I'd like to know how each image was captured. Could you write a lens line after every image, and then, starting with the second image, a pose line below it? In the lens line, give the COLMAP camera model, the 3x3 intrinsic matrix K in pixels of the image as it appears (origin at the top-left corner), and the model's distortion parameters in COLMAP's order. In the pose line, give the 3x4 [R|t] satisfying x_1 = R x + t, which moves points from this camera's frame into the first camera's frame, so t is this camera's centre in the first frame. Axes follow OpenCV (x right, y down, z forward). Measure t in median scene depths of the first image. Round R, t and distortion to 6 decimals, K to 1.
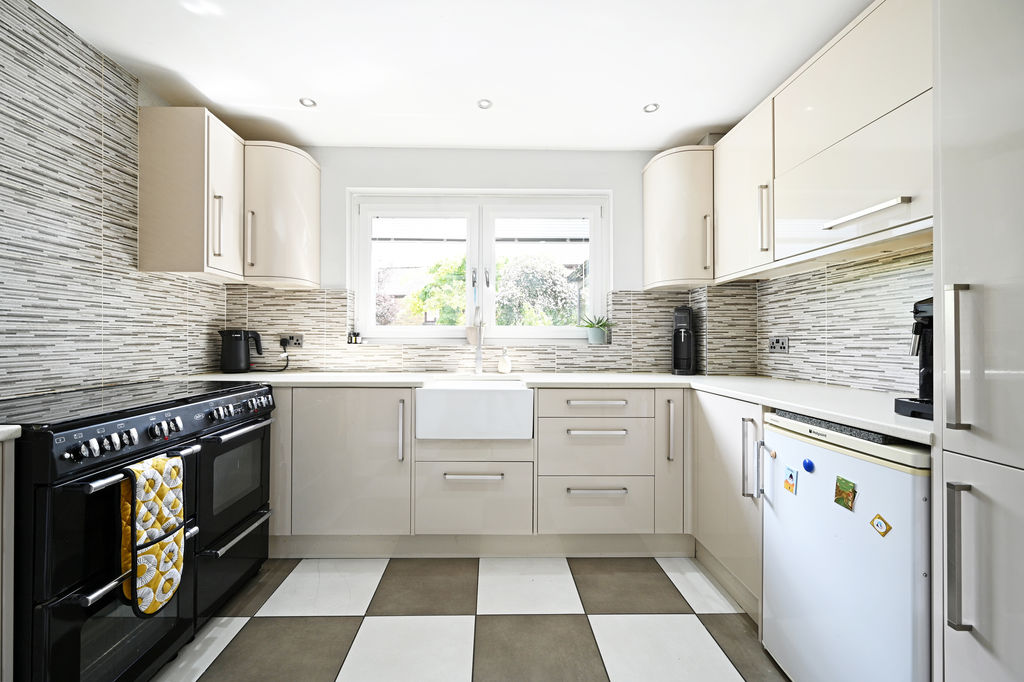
lens RADIAL K [[405.3, 0, 508.2], [0, 405.3, 338.1], [0, 0, 1]] dist [-0.003325, 0.000161]
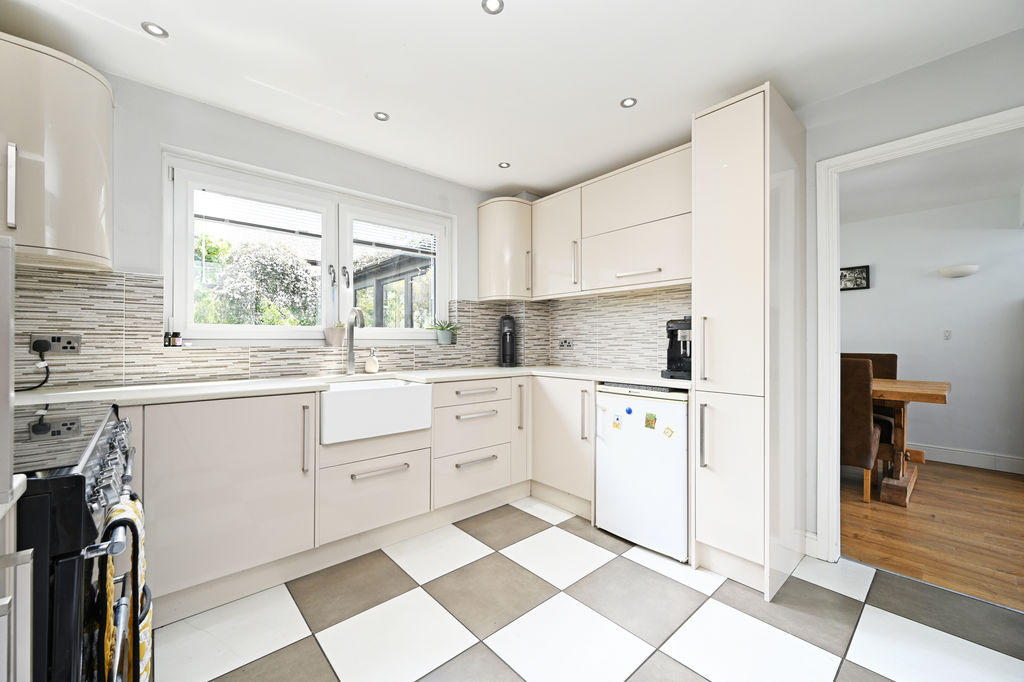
lens RADIAL K [[405.3, 0, 503.6], [0, 405.3, 339.8], [0, 0, 1]] dist [-0.003325, 0.000161]
pose [[0.759887, -0.001111, 0.650054, -0.455827], [-0.001115, 0.999995, 0.003012, -0.002522], [-0.650054, -0.003014, 0.759882, -0.002773]]
